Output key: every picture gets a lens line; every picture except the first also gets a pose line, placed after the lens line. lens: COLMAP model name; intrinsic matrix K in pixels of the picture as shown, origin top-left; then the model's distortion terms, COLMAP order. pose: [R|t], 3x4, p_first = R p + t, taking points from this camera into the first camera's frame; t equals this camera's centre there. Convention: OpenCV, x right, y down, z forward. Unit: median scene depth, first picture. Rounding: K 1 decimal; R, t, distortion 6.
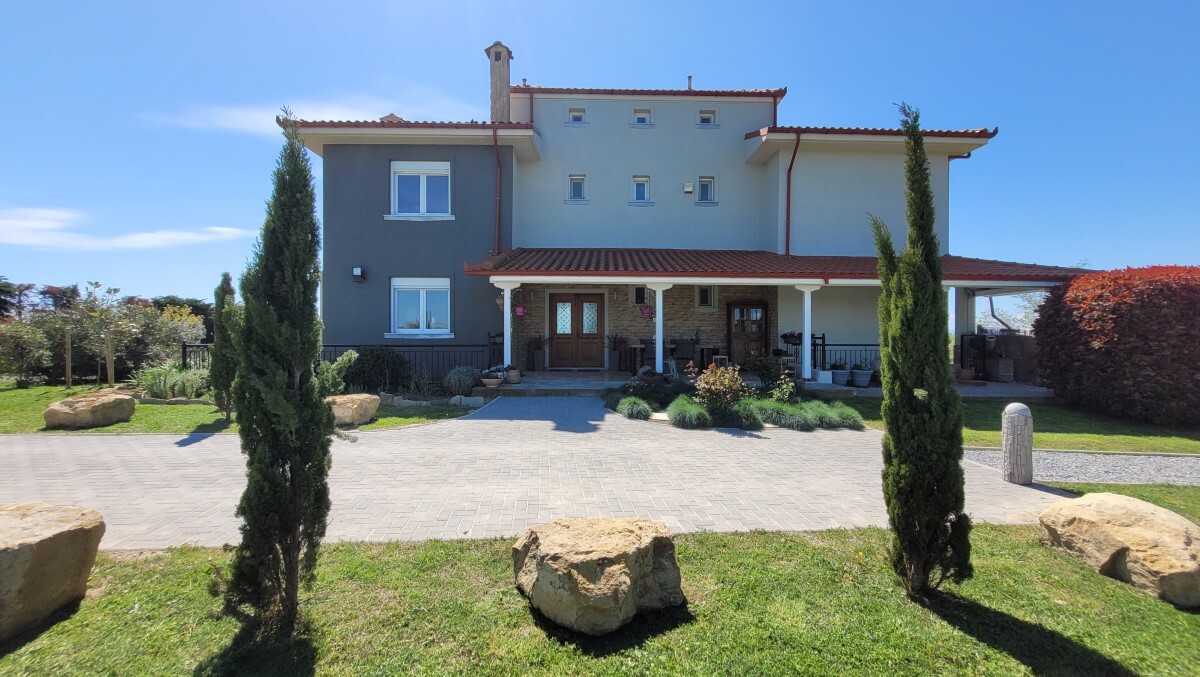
lens RADIAL K [[468.9, 0, 596.0], [0, 468.9, 340.9], [0, 0, 1]] dist [0.002700, 0.000028]
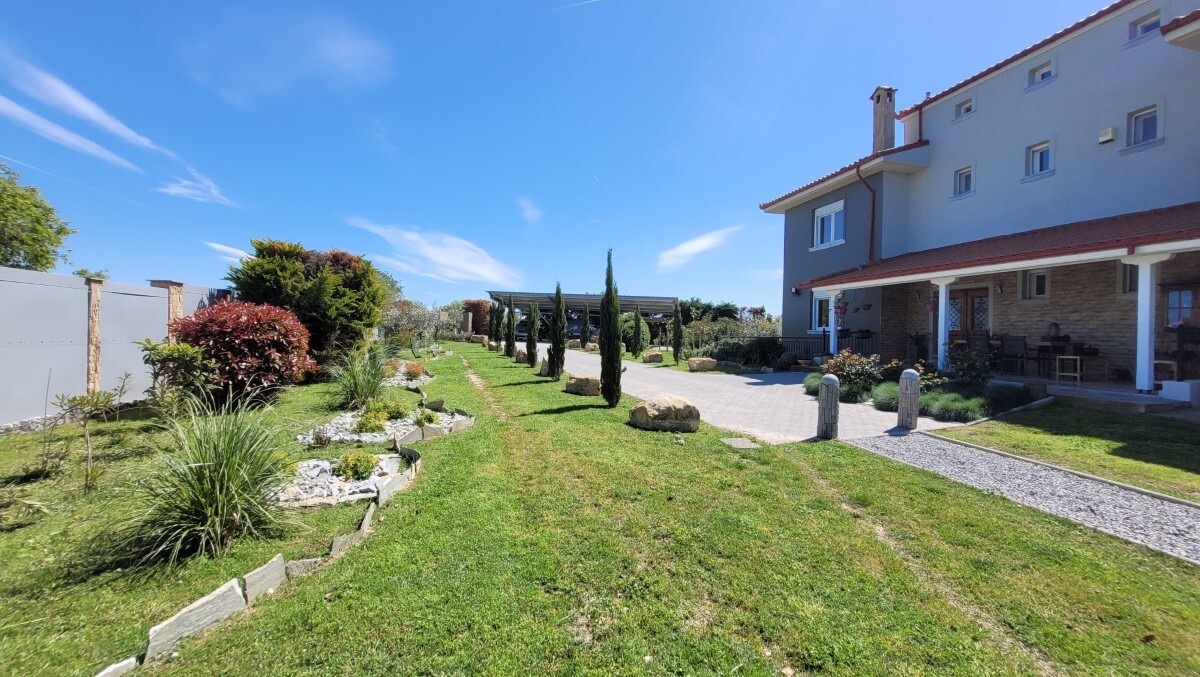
lens RADIAL K [[468.9, 0, 598.7], [0, 468.9, 335.2], [0, 0, 1]] dist [0.002700, 0.000028]
pose [[0.236080, 0.002169, -0.971731, 0.740679], [-0.025044, 0.999679, -0.003853, 0.017169], [0.971411, 0.025246, 0.236059, 0.037352]]
